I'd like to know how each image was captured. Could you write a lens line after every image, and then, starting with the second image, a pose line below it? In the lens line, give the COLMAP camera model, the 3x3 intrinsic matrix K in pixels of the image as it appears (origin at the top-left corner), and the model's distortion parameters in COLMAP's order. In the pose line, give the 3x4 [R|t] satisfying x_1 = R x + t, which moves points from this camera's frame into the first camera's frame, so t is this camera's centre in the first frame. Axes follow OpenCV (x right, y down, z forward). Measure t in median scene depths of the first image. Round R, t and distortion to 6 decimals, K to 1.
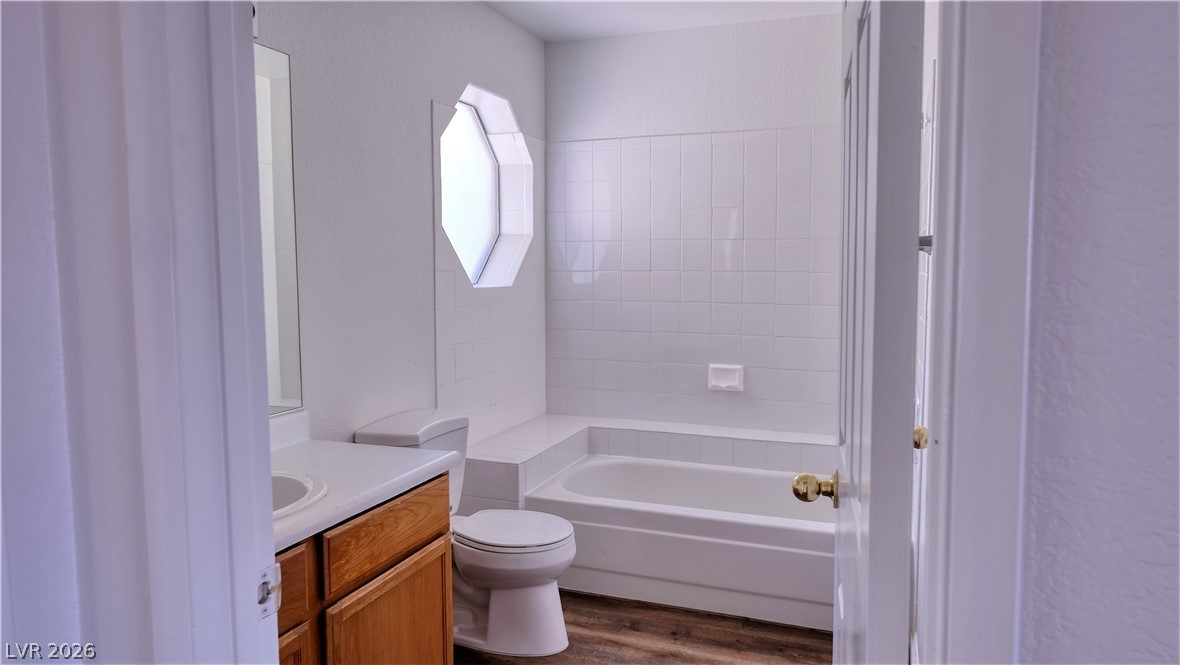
lens RADIAL K [[738.1, 0, 593.5], [0, 738.1, 328.1], [0, 0, 1]] dist [-0.008829, -0.001883]
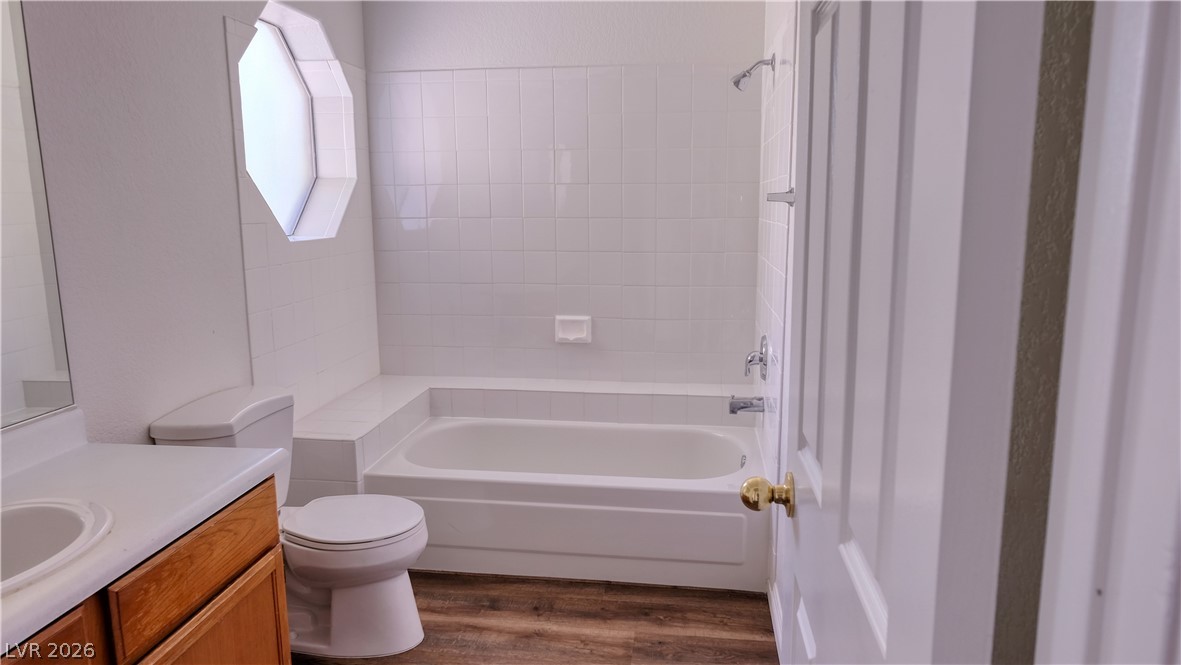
lens RADIAL K [[740.3, 0, 585.4], [0, 740.3, 330.0], [0, 0, 1]] dist [-0.009070, -0.001529]
pose [[0.975747, -0.042135, 0.214807, -0.018071], [0.023573, 0.995819, 0.088251, -0.024606], [-0.217628, -0.081047, 0.972661, 0.087478]]
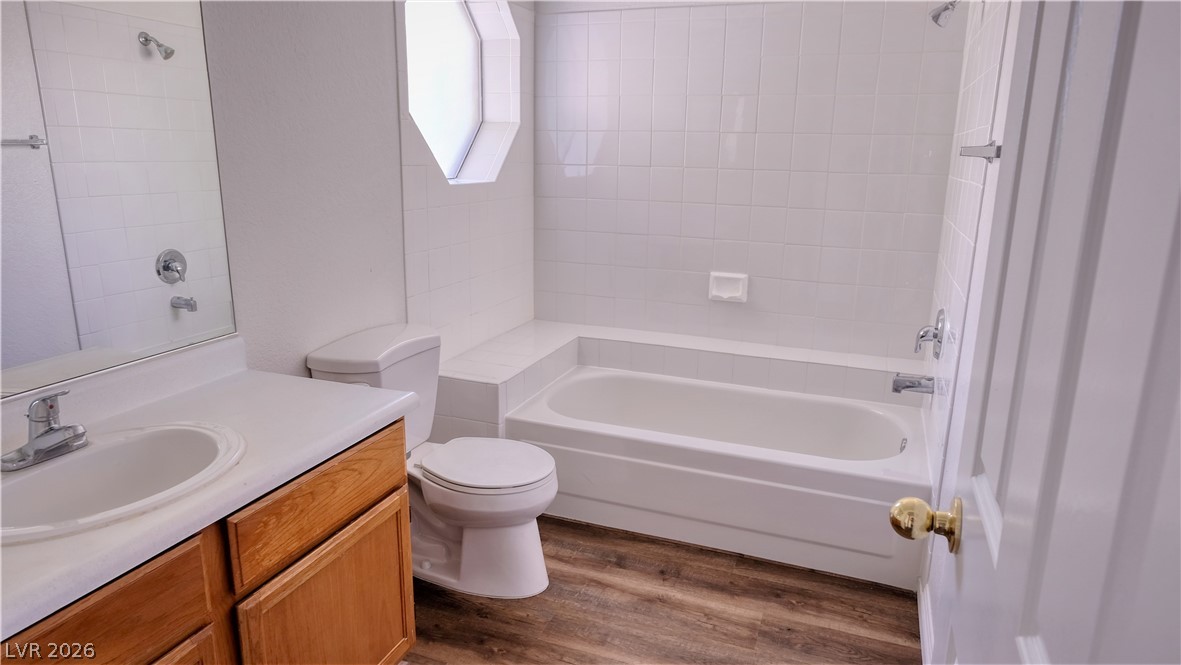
lens RADIAL K [[727.1, 0, 586.3], [0, 727.1, 330.9], [0, 0, 1]] dist [-0.003540, -0.001338]
pose [[0.999802, 0.019423, -0.004430, 0.010804], [-0.018479, 0.987265, 0.158006, -0.027881], [0.007442, -0.157893, 0.987428, 0.139938]]
